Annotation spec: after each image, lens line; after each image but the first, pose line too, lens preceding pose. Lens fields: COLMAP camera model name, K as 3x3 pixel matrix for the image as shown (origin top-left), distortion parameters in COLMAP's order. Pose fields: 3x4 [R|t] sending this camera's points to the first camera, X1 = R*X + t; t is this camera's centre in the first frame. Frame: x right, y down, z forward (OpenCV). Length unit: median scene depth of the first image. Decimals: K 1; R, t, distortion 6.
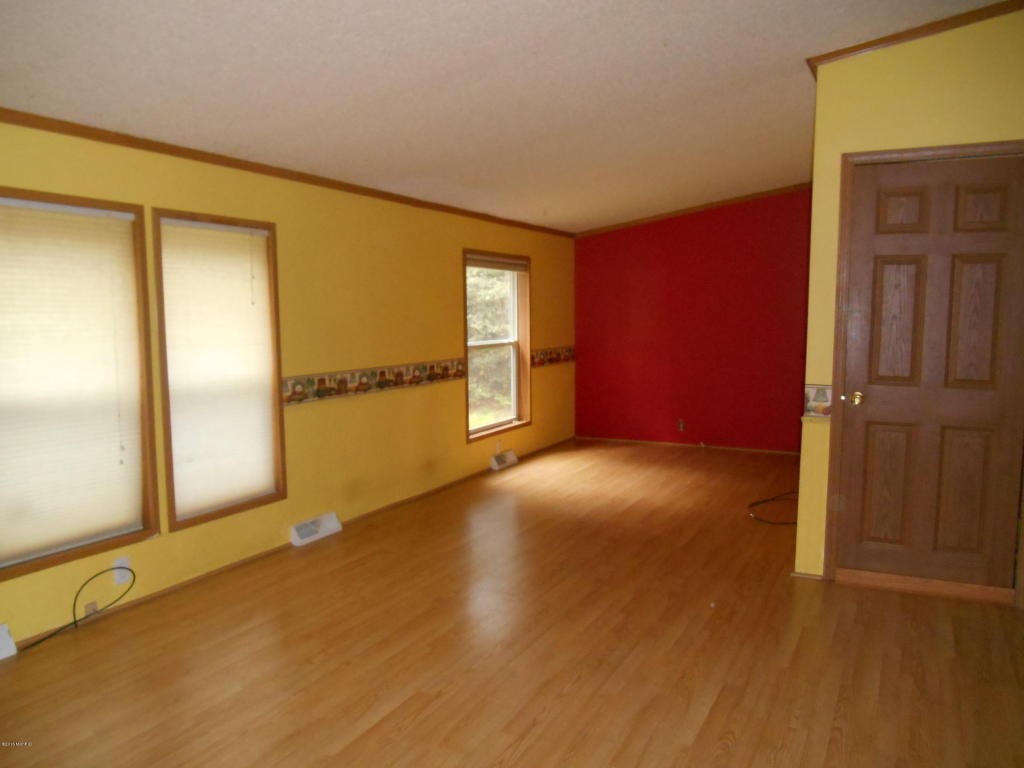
lens RADIAL K [[790.1, 0, 512.0], [0, 790.1, 384.0], [0, 0, 1]] dist [-0.023427, 0.013295]
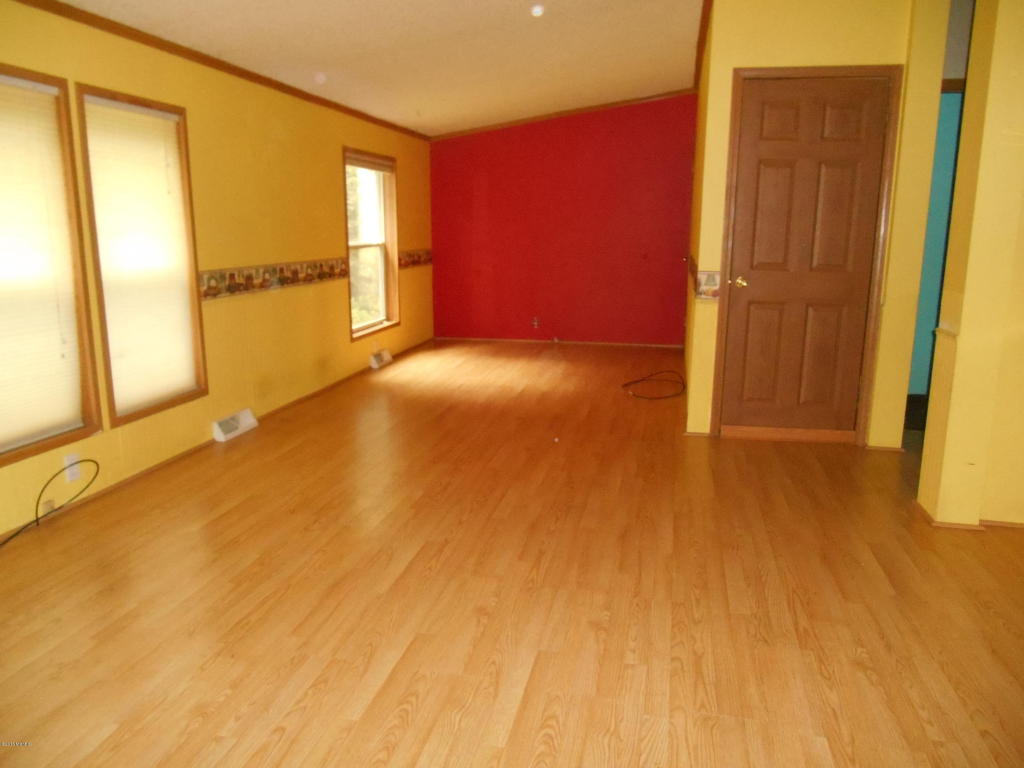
lens RADIAL K [[790.1, 0, 512.0], [0, 790.1, 384.0], [0, 0, 1]] dist [-0.023427, 0.013295]
pose [[0.962917, -0.044160, 0.266161, -0.179738], [0.015863, 0.994074, 0.107541, 0.031190], [-0.269332, -0.099330, 0.957911, -0.050576]]
